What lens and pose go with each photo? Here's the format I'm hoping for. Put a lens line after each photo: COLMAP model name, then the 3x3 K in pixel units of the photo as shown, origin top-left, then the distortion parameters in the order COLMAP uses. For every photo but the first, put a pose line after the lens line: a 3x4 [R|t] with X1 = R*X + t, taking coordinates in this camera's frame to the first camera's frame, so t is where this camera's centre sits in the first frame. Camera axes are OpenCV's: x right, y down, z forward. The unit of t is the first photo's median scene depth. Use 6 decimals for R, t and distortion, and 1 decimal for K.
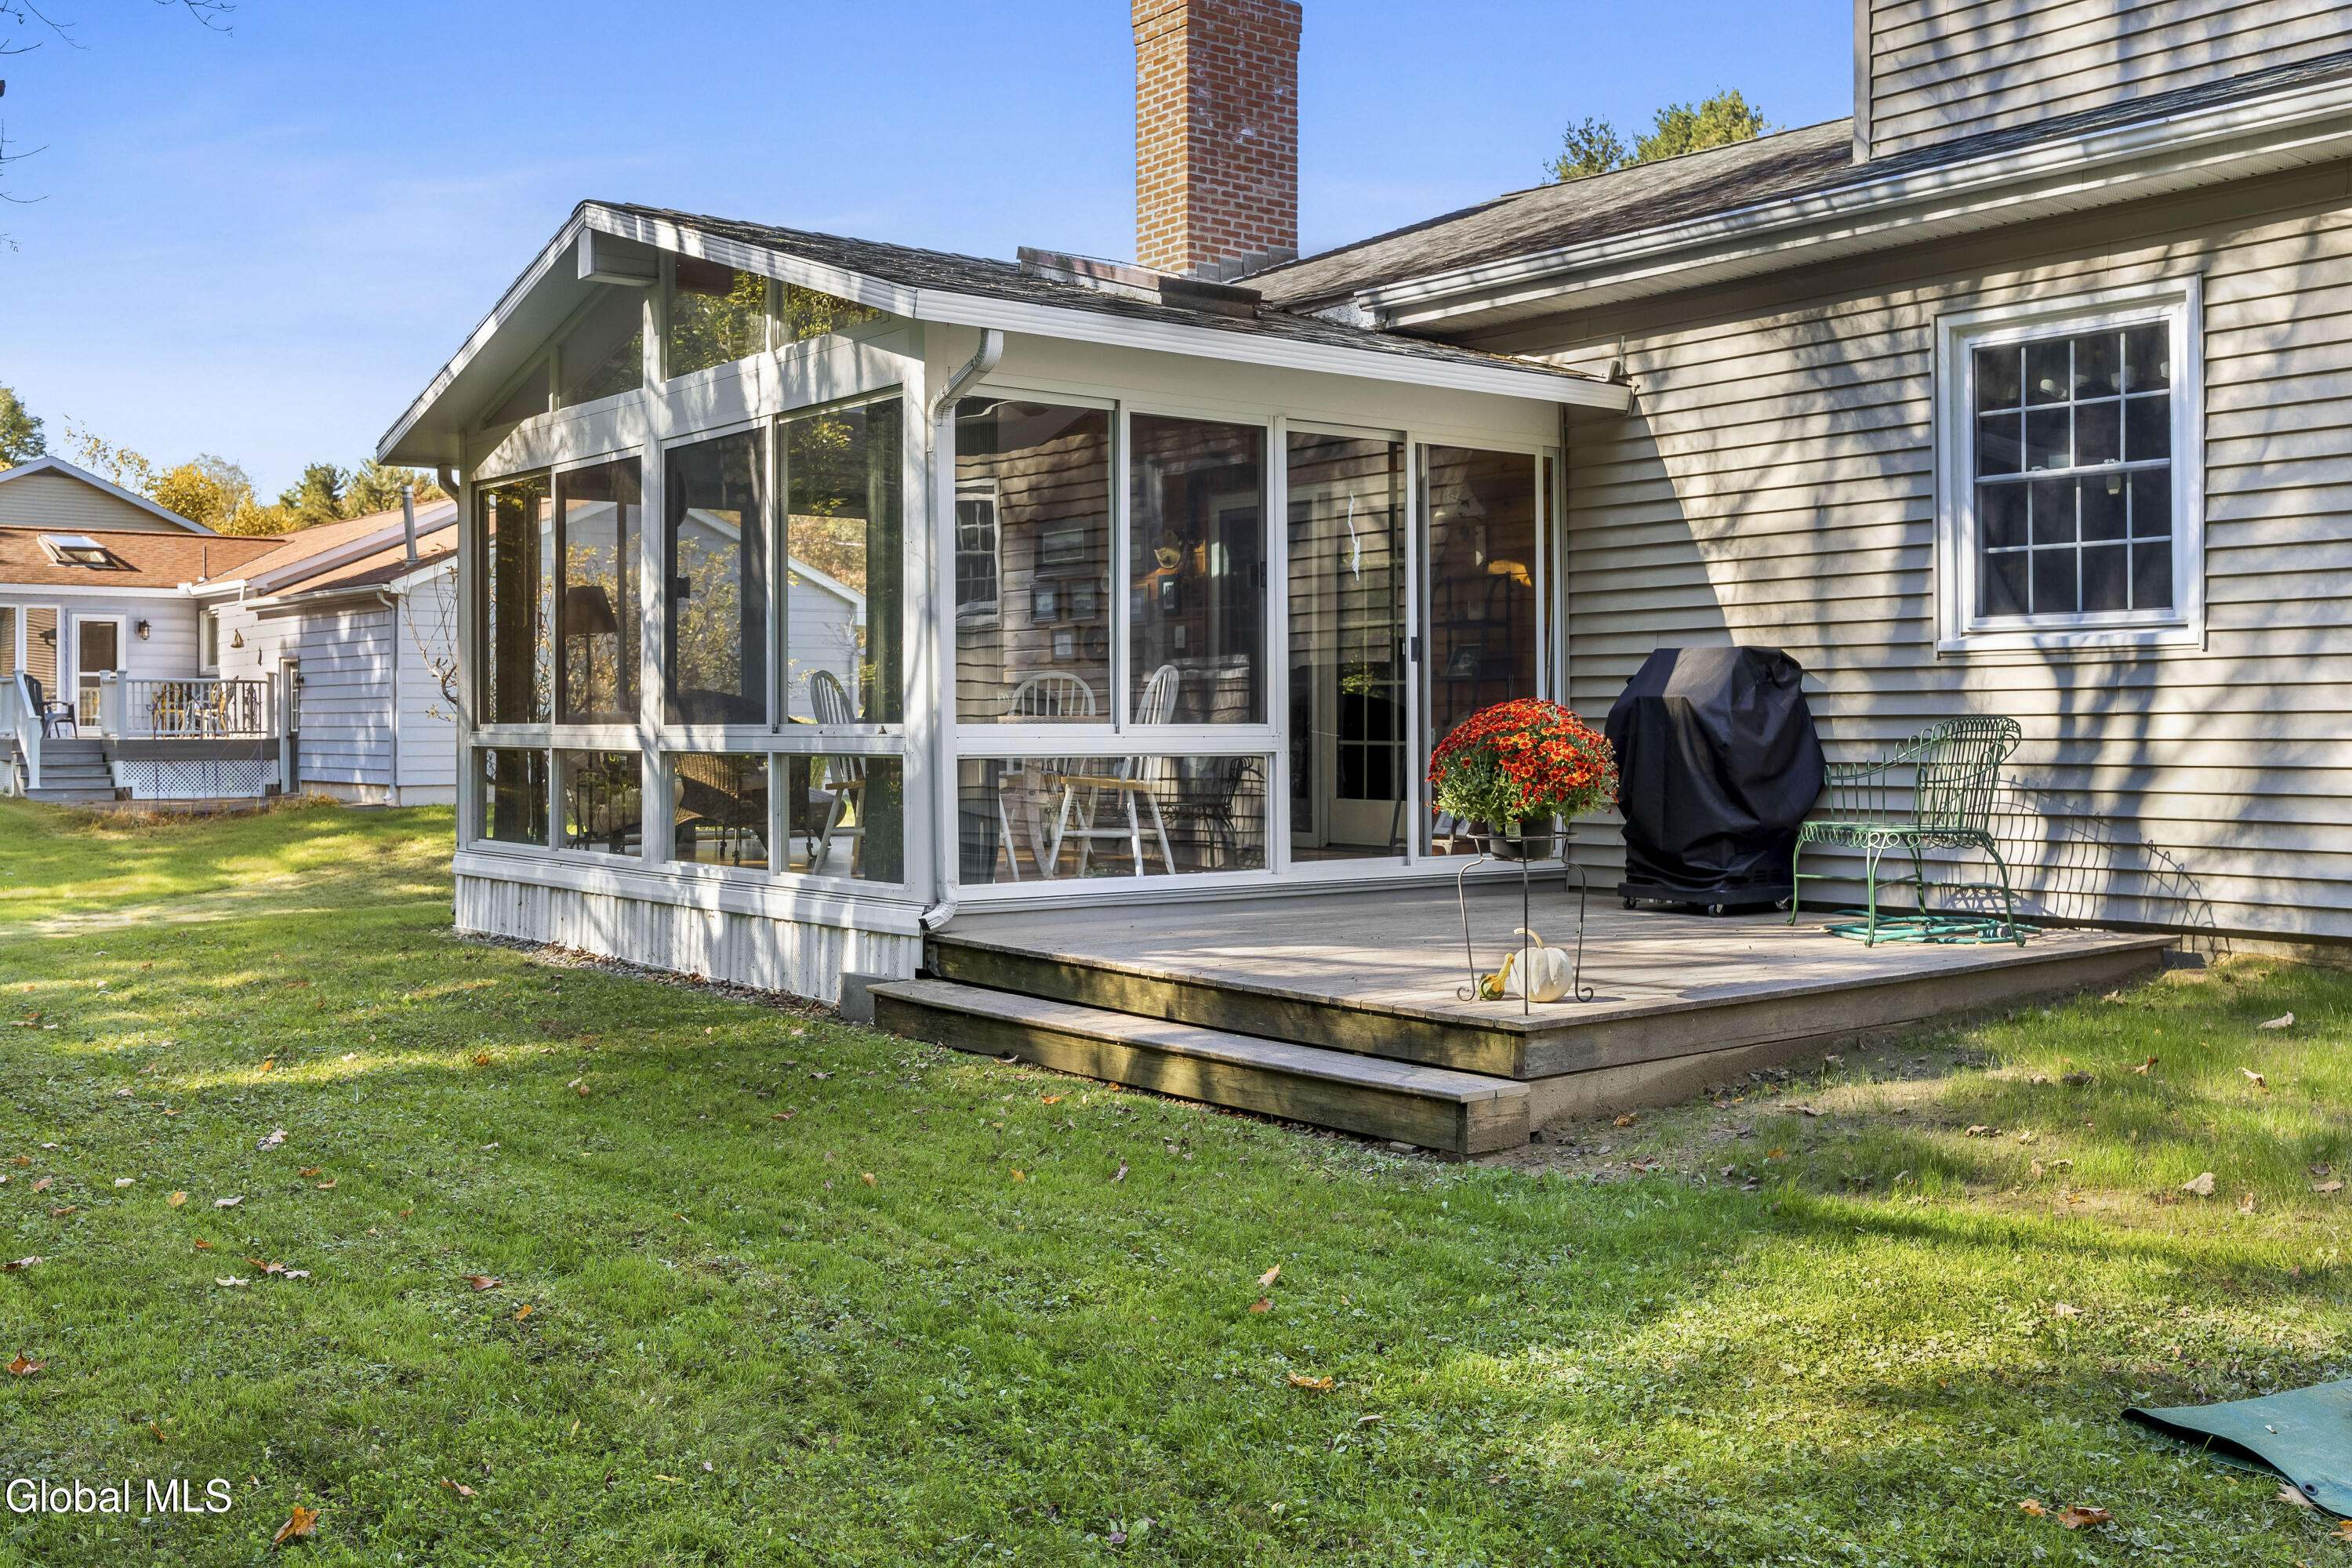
lens RADIAL K [[2321.3, 0, 1181.8], [0, 2321.3, 701.9], [0, 0, 1]] dist [0.003071, 0.025448]
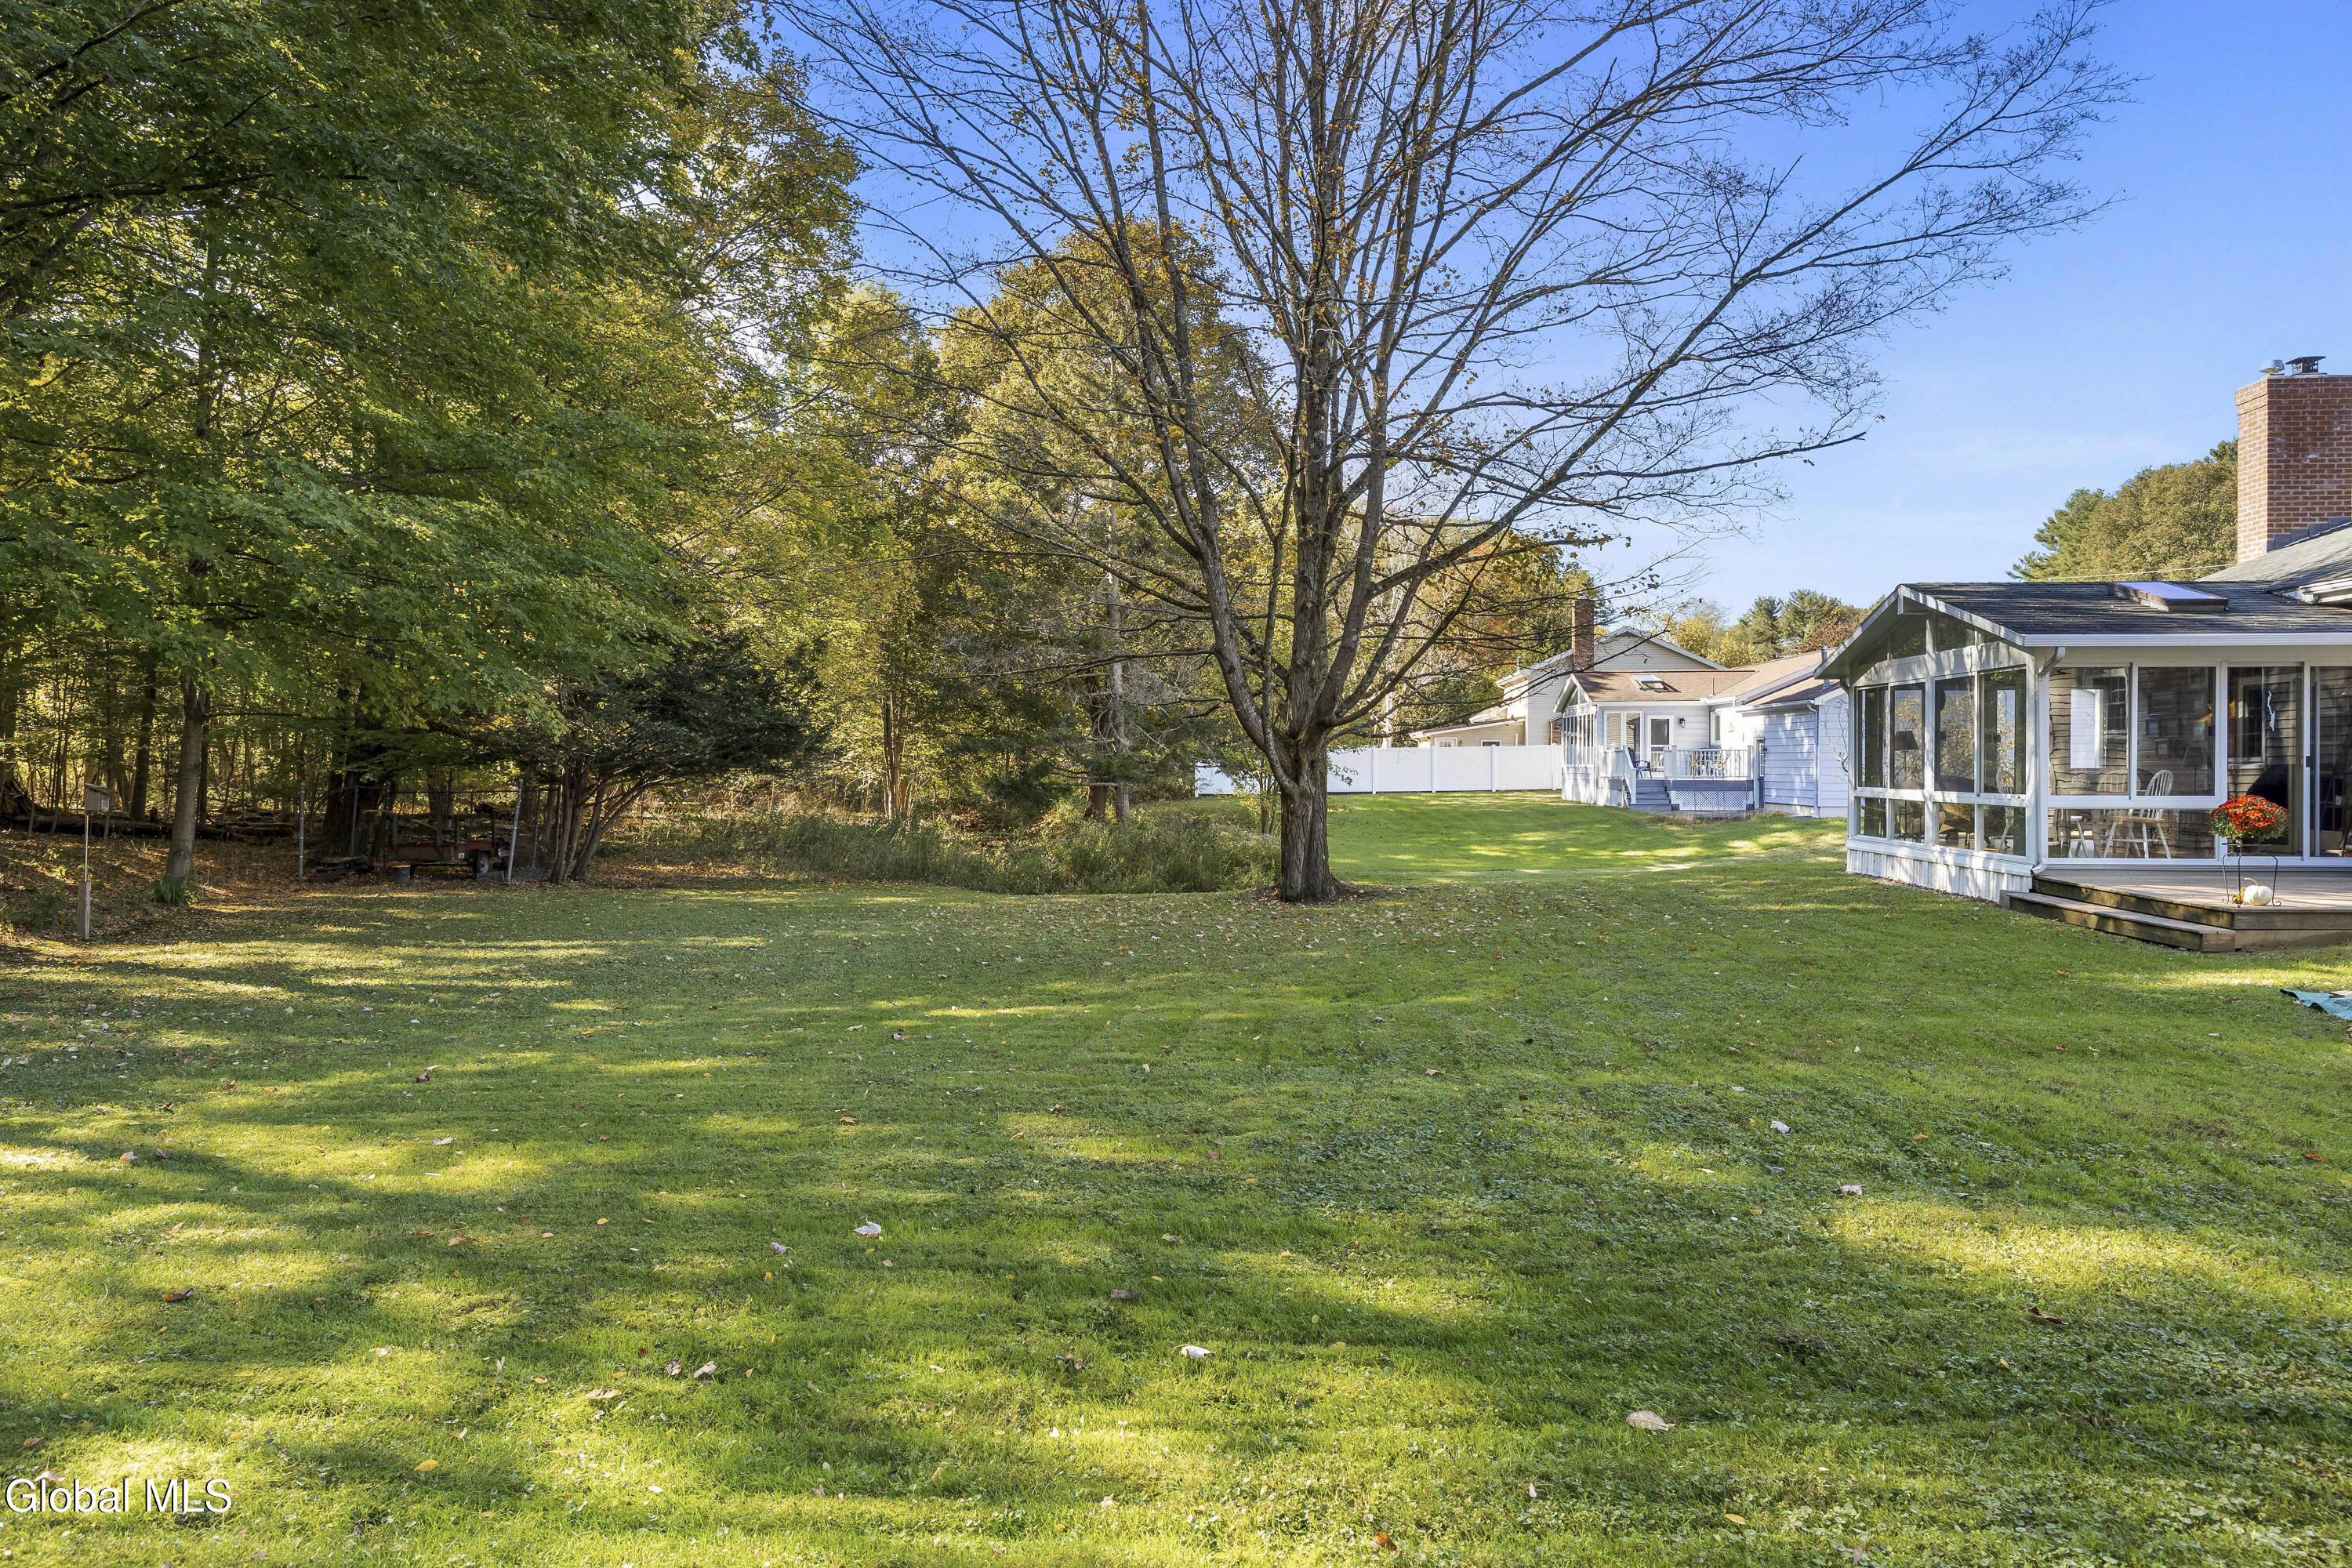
lens RADIAL K [[1465.9, 0, 1176.0], [0, 1465.9, 784.0], [0, 0, 1]] dist [0.002873, 0.000762]
pose [[0.741490, 0.009749, -0.670894, 0.234741], [0.007399, 0.999715, 0.022705, -0.039990], [0.670924, -0.021800, 0.741206, -0.724974]]
